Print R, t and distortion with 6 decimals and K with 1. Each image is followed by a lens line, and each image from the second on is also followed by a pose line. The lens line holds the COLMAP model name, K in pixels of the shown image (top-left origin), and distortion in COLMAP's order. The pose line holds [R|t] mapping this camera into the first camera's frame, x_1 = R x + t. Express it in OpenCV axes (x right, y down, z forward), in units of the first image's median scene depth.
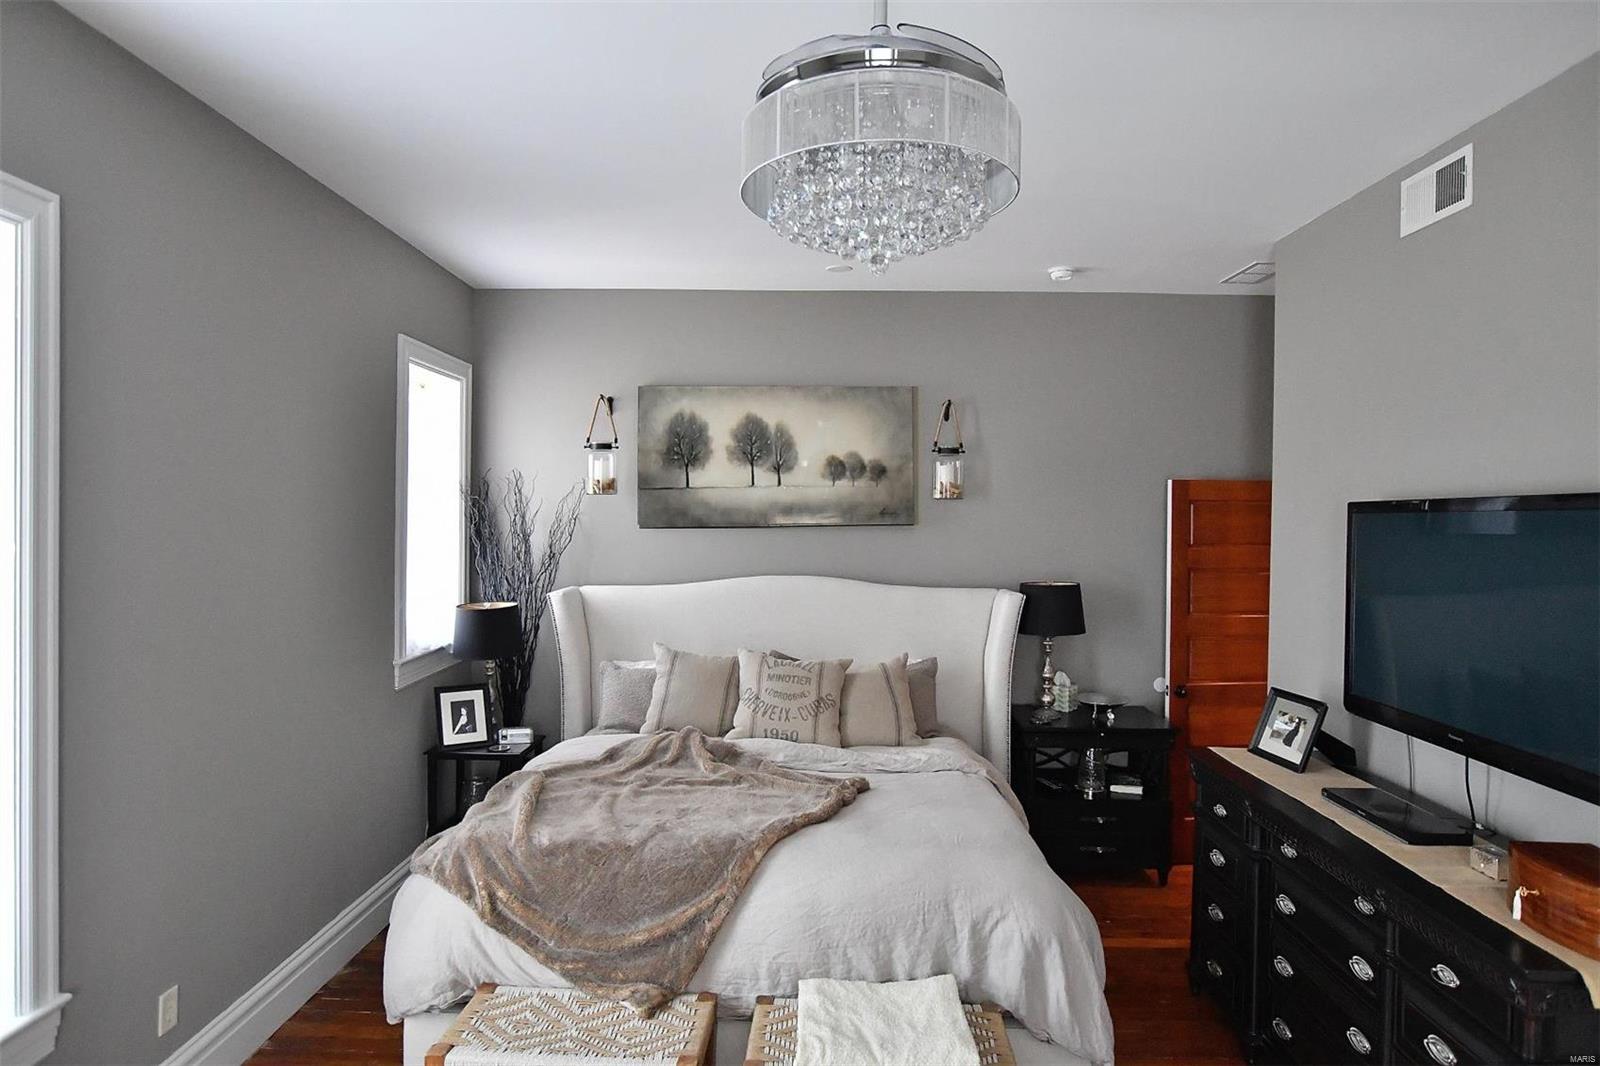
lens RADIAL K [[955.5, 0, 800.0], [0, 955.5, 533.0], [0, 0, 1]] dist [-0.005711, 0.000880]
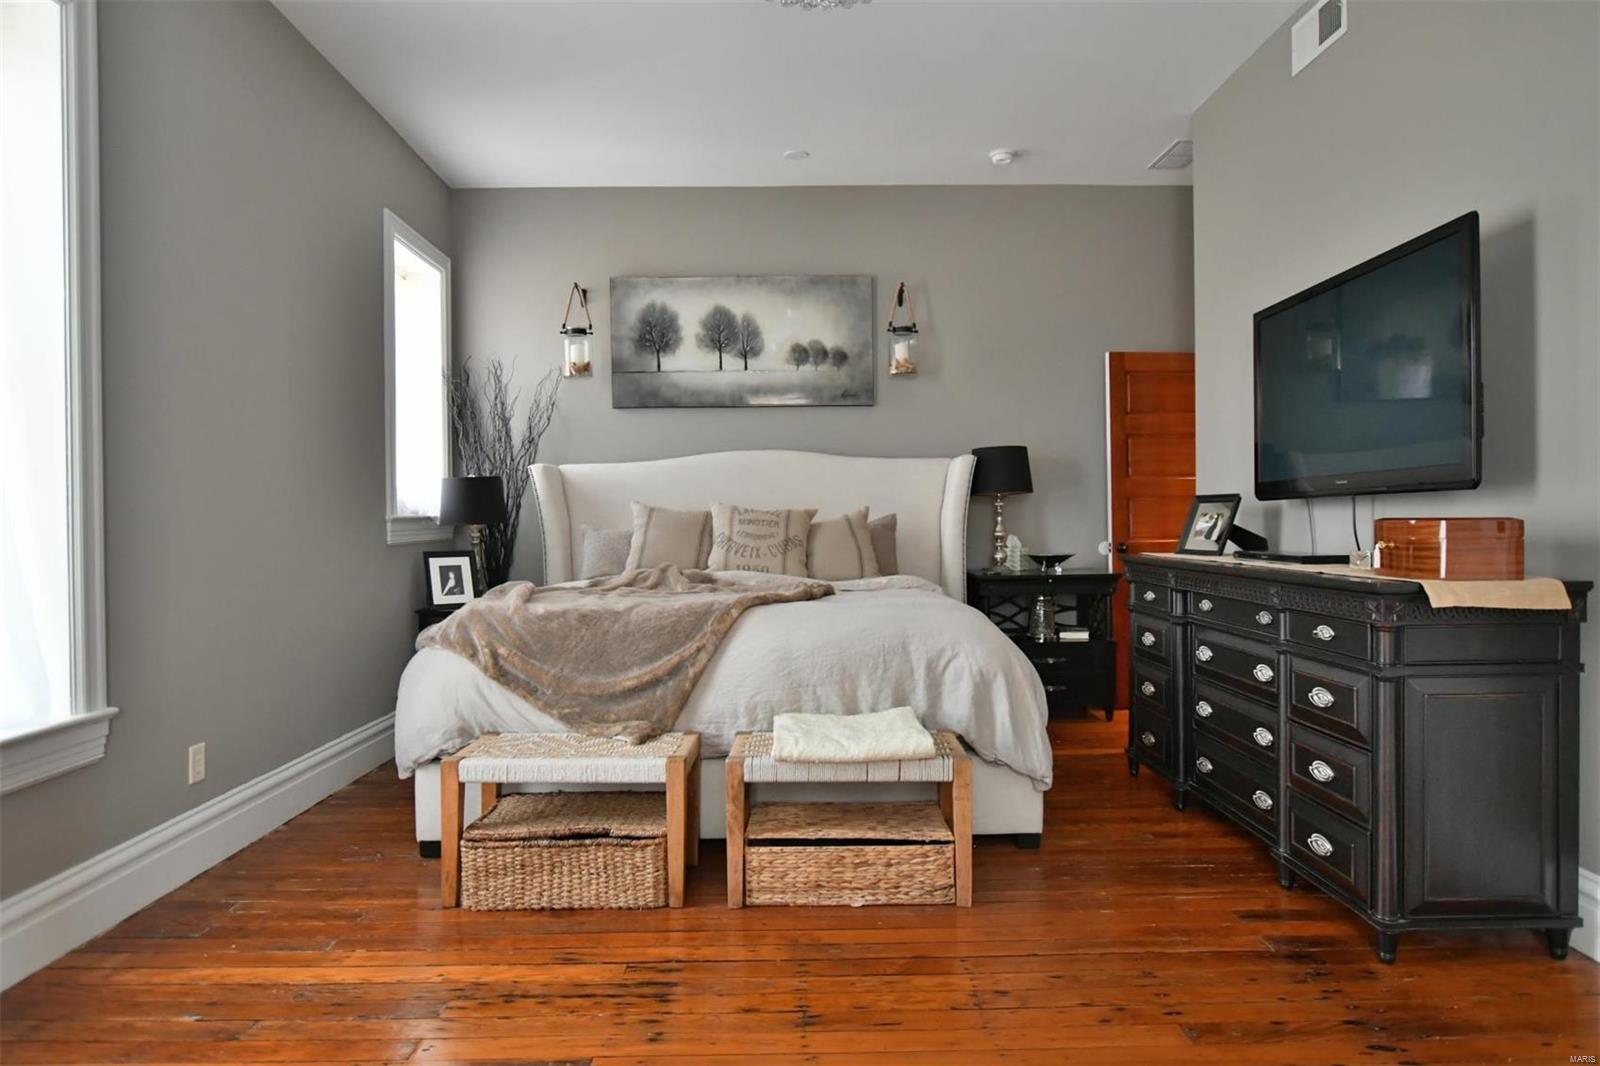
lens RADIAL K [[954.8, 0, 802.3], [0, 954.8, 529.8], [0, 0, 1]] dist [-0.016217, 0.013191]
pose [[0.999039, -0.023118, 0.037235, -0.002924], [0.023307, 0.999718, -0.004654, 0.169718], [-0.037117, 0.005517, 0.999296, -0.077517]]
